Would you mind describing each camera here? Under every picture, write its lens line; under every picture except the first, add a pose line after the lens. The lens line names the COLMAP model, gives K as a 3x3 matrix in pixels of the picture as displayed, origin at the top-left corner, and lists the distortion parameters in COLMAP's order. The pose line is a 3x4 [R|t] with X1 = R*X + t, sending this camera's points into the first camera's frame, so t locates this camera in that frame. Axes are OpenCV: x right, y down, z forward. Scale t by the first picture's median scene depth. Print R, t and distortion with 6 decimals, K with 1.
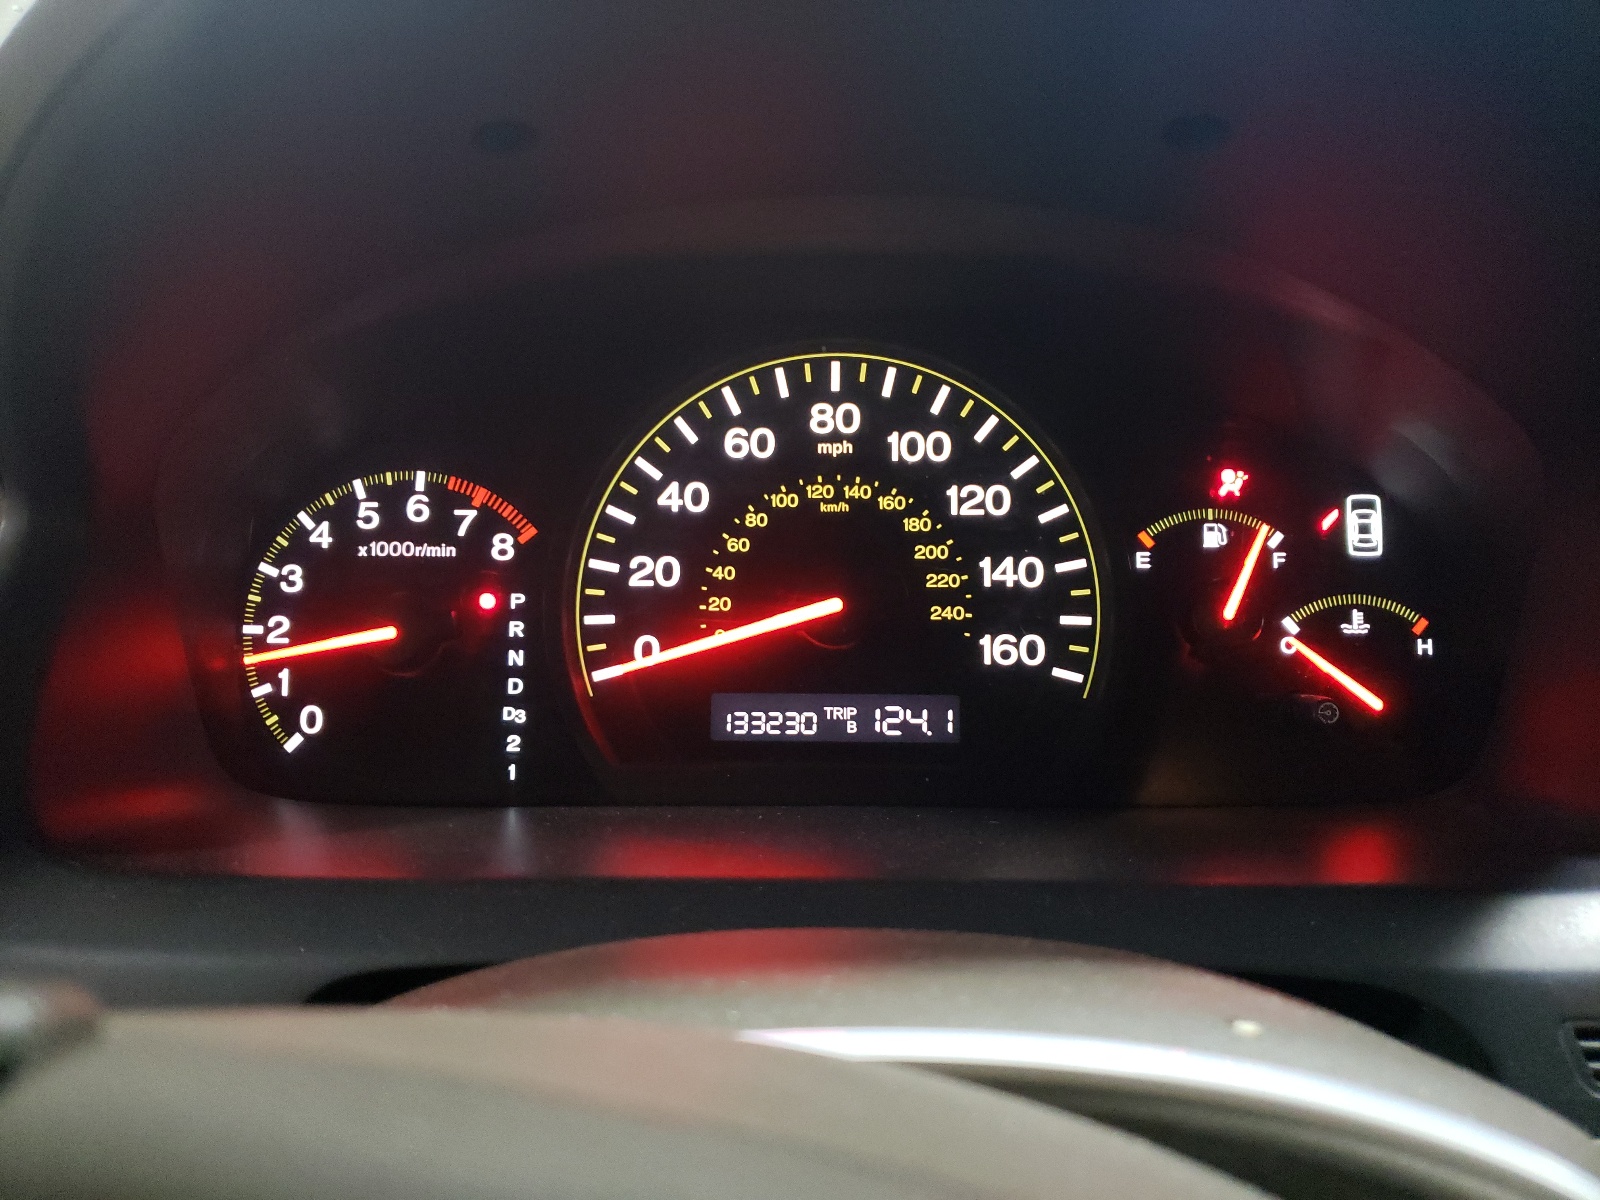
lens RADIAL K [[1215.6, 0, 799.9], [0, 1215.6, 600.6], [0, 0, 1]] dist [-0.000907, -0.000870]
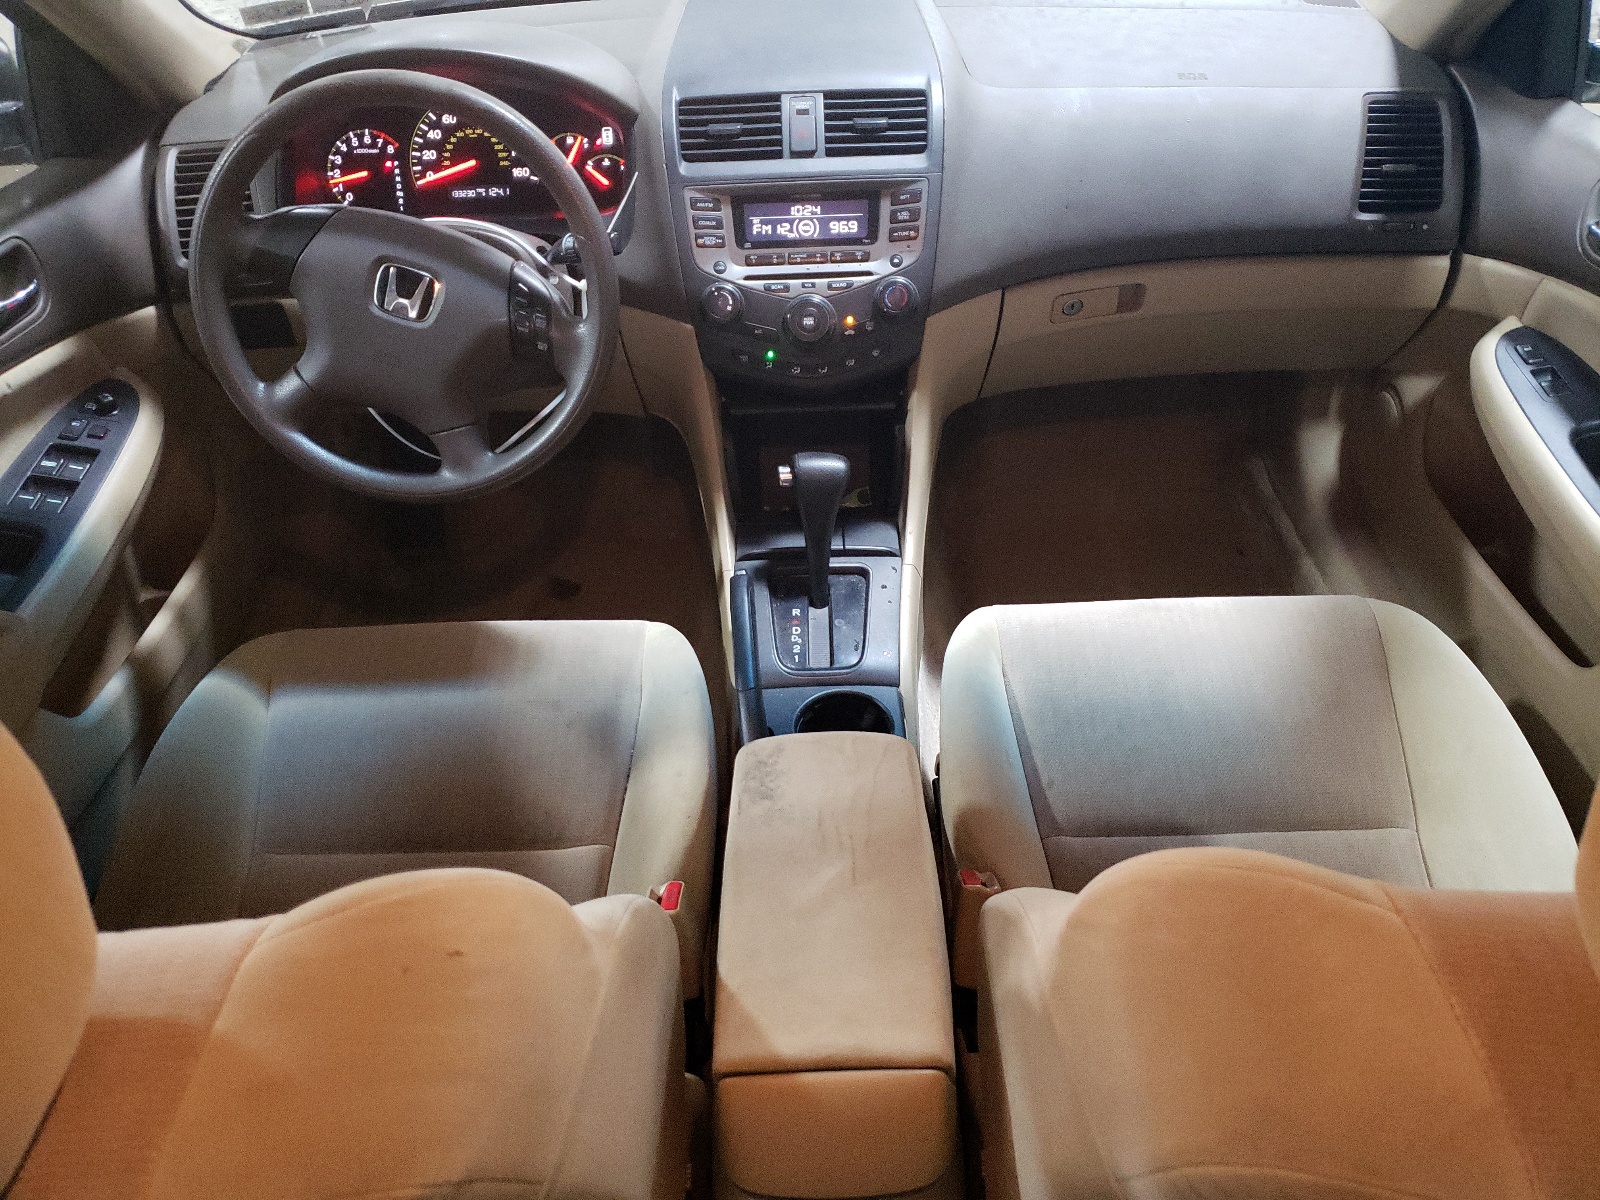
lens RADIAL K [[1236.0, 0, 799.5], [0, 1236.0, 600.2], [0, 0, 1]] dist [0.009014, 0.001117]
pose [[0.999105, -0.040949, 0.010563, 0.991412], [0.034140, 0.928420, 0.369961, -0.129105], [-0.024956, -0.369269, 0.928987, -3.348836]]
